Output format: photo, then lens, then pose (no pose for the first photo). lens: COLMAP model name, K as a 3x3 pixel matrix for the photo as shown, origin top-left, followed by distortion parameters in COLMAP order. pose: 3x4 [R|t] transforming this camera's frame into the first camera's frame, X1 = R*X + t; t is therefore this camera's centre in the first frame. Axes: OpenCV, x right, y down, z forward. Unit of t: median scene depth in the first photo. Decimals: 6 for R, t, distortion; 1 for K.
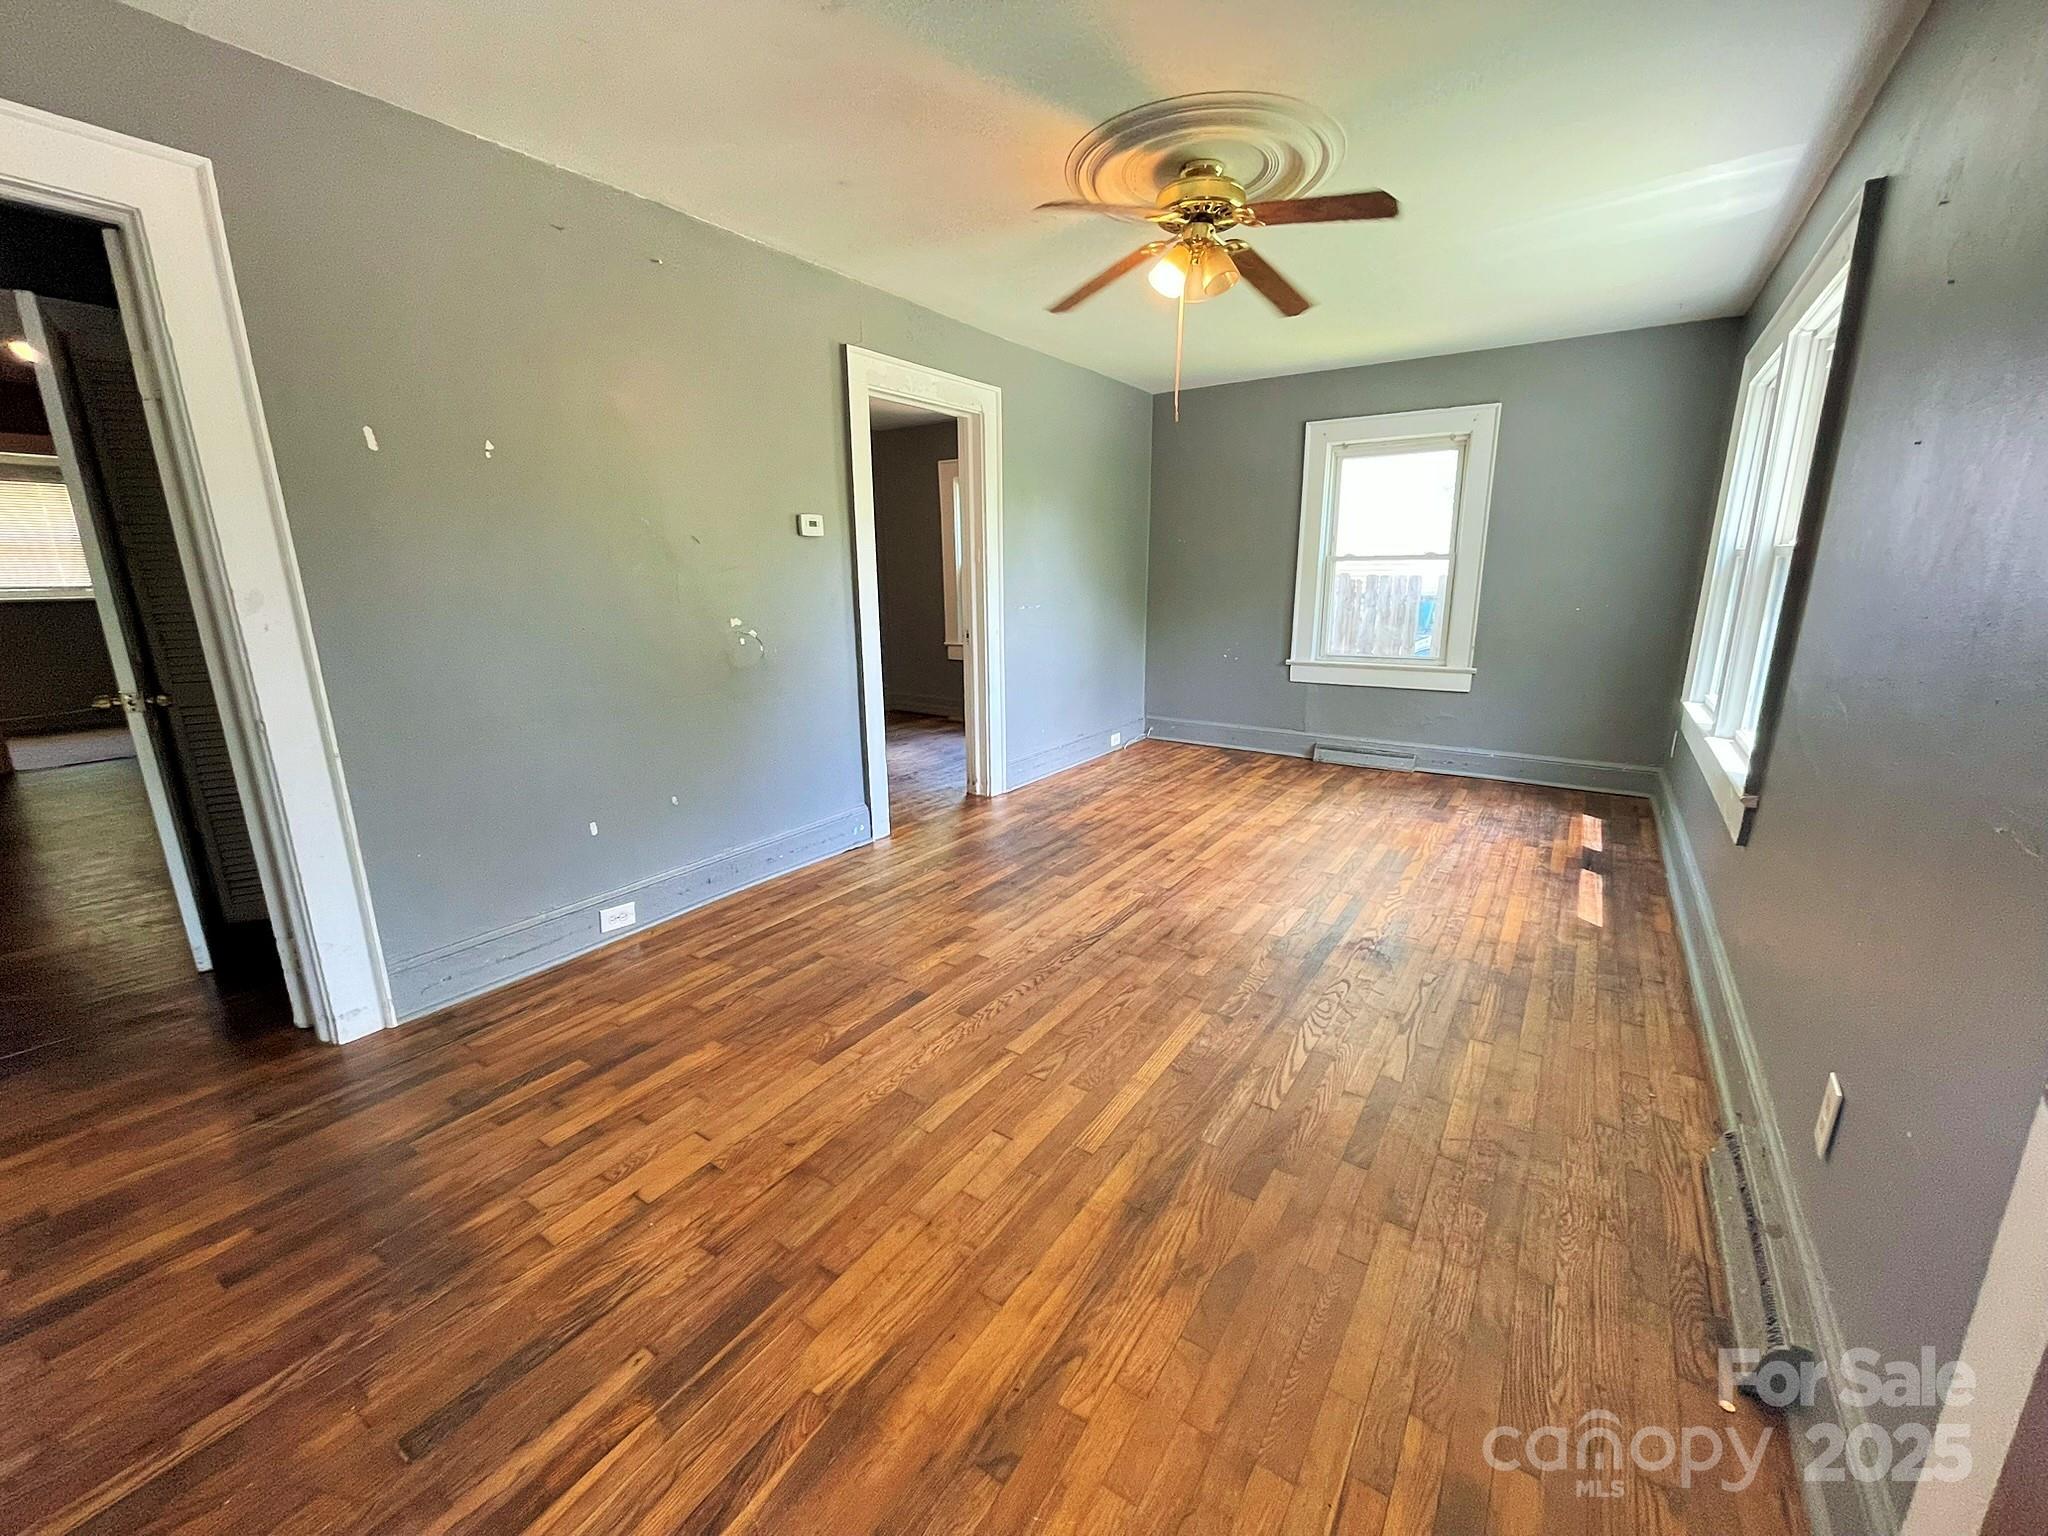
lens RADIAL K [[821.5, 0, 1024.0], [0, 821.5, 768.0], [0, 0, 1]] dist [0.000437, -0.000425]
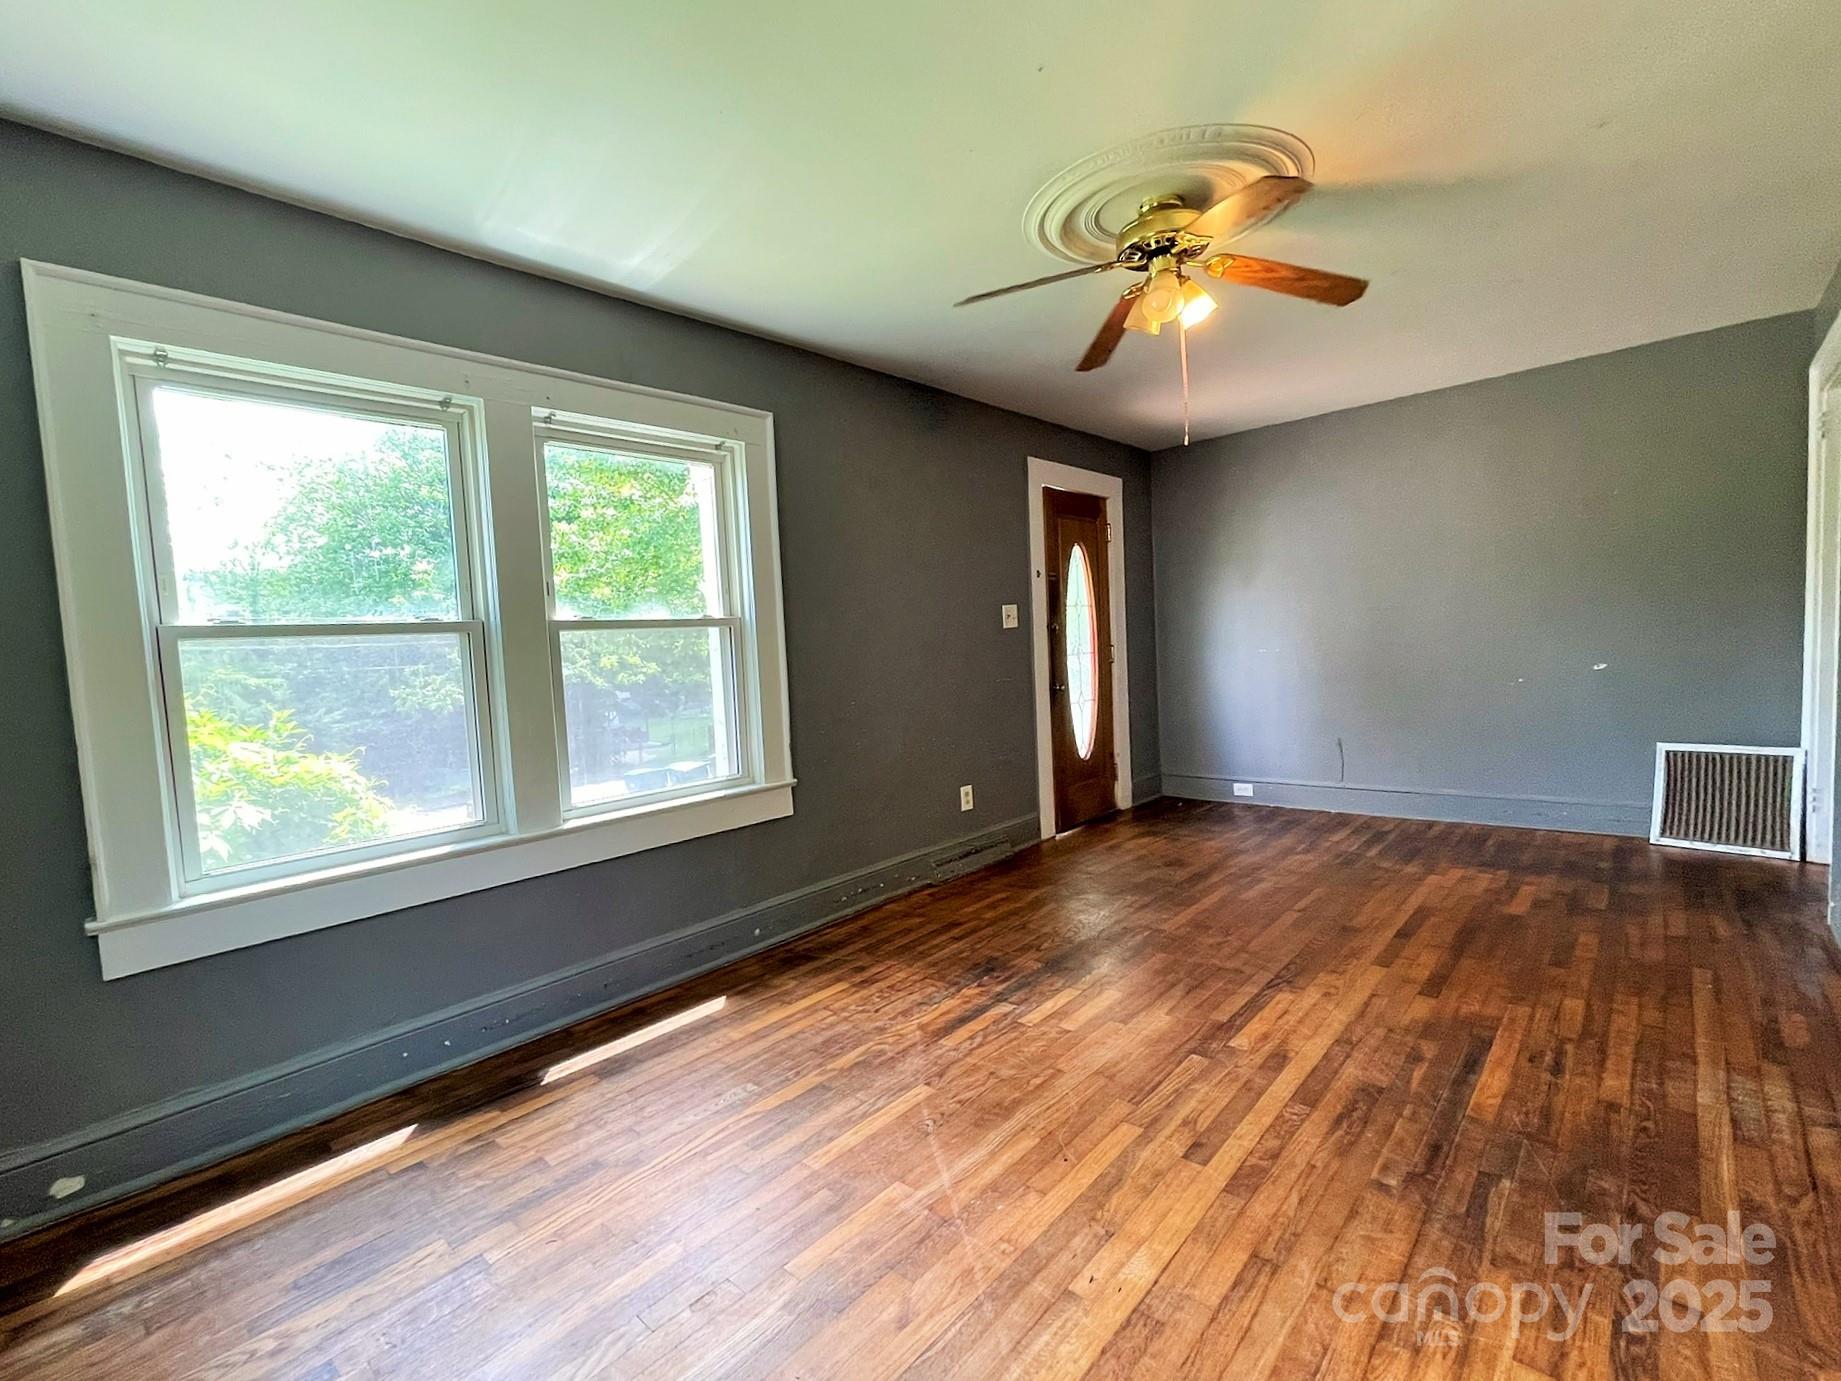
lens RADIAL K [[831.0, 0, 912.8], [0, 831.0, 691.2], [0, 0, 1]] dist [-0.000469, -0.000430]
pose [[-0.987282, 0.048607, 0.151367, 0.308617], [0.091896, 0.951418, 0.293867, -0.399872], [-0.129730, 0.304040, -0.943785, 1.719978]]
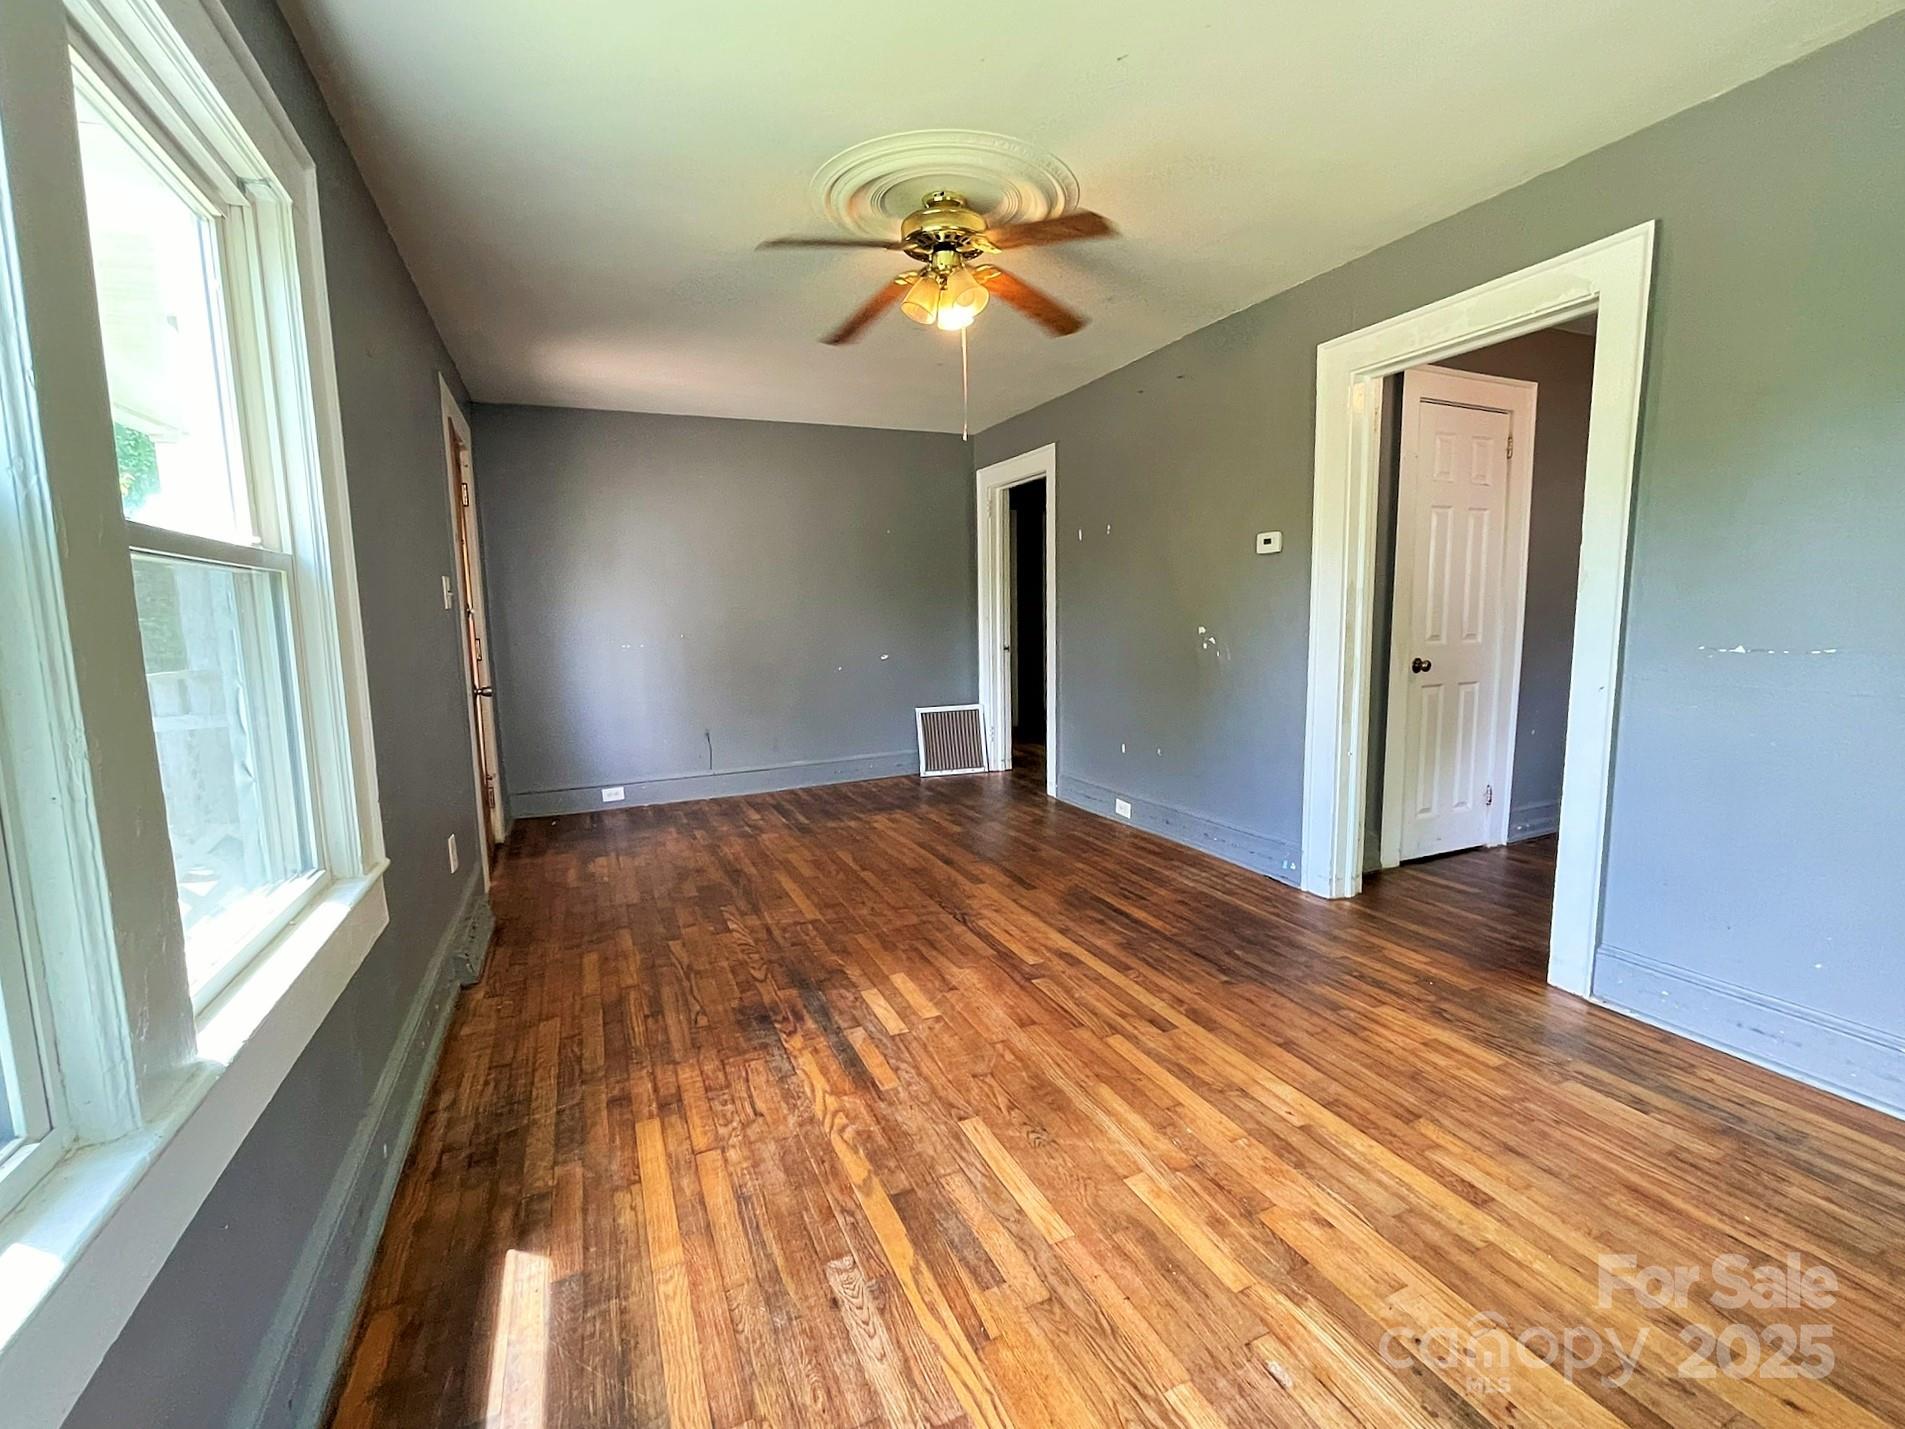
lens RADIAL K [[838.7, 0, 961.1], [0, 838.7, 714.2], [0, 0, 1]] dist [0.001171, -0.000070]
pose [[-0.520167, 0.122029, -0.845302, 0.930229], [-0.180780, 0.951582, 0.248617, -0.309143], [0.834713, 0.282136, -0.472921, 1.348508]]
